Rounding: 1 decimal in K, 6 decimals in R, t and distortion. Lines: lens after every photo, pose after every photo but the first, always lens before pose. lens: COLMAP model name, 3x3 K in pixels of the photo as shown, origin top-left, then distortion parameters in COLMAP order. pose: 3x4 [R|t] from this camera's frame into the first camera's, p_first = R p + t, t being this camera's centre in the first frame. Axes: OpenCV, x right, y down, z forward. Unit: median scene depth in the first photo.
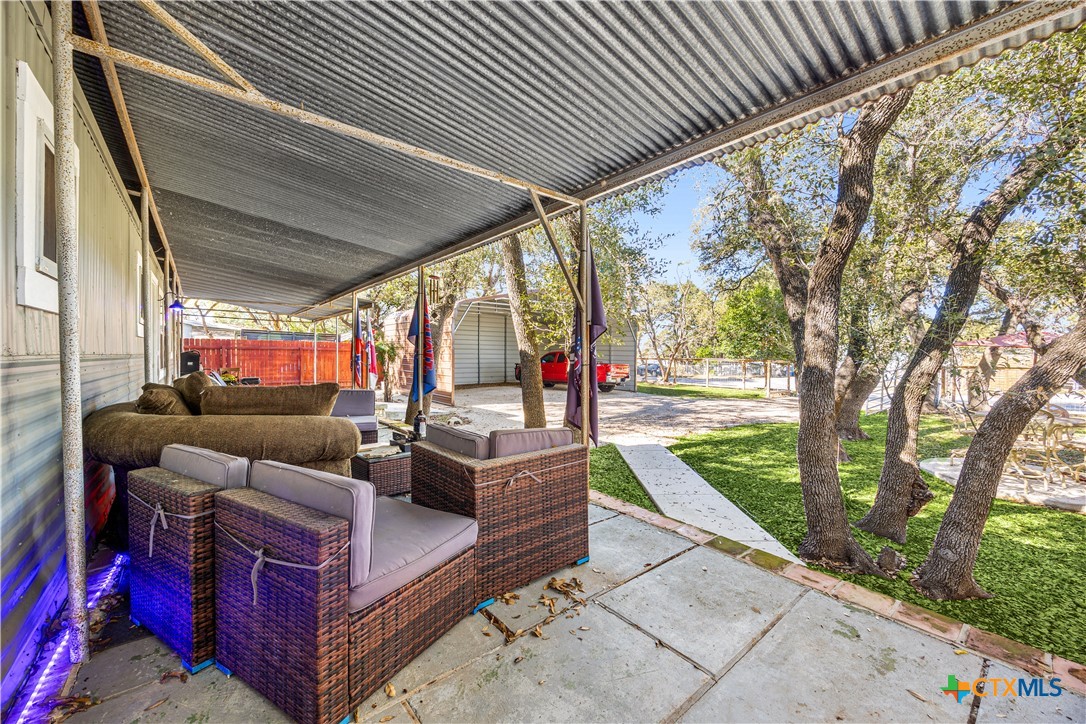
lens RADIAL K [[421.1, 0, 550.4], [0, 421.1, 358.5], [0, 0, 1]] dist [-0.000345, -0.000016]
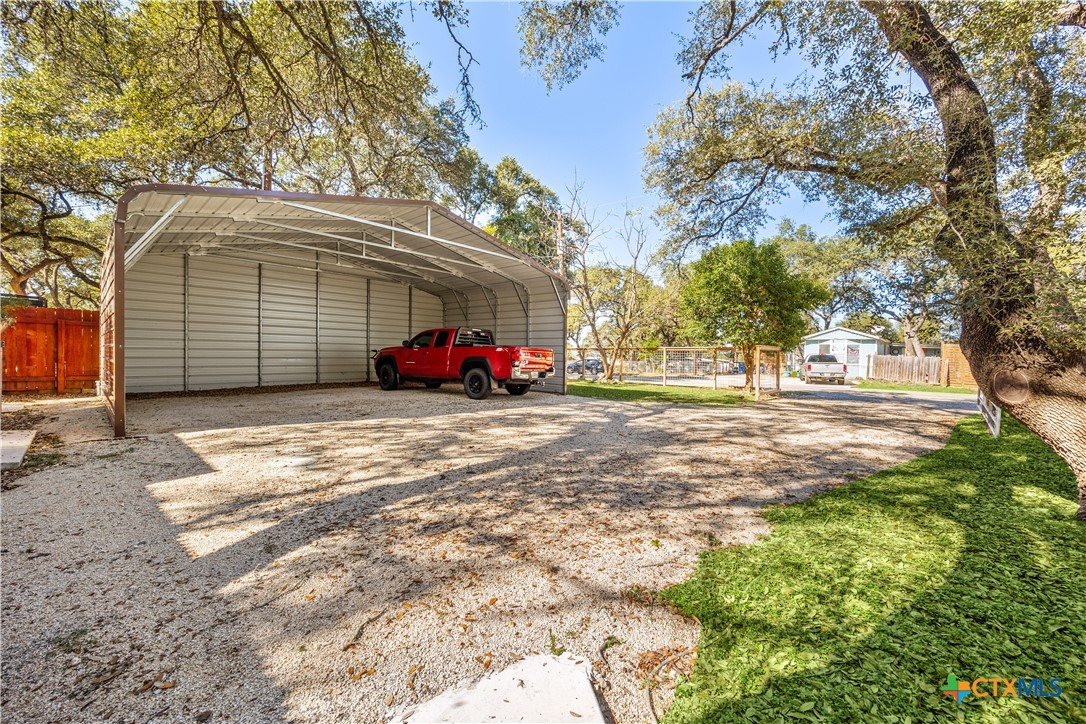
lens RADIAL K [[421.1, 0, 550.4], [0, 421.1, 358.5], [0, 0, 1]] dist [-0.000345, -0.000016]
pose [[0.990752, -0.000206, 0.135682, 0.084412], [0.000542, 0.999997, -0.002440, 0.023889], [-0.135681, 0.002491, 0.990749, 0.333038]]
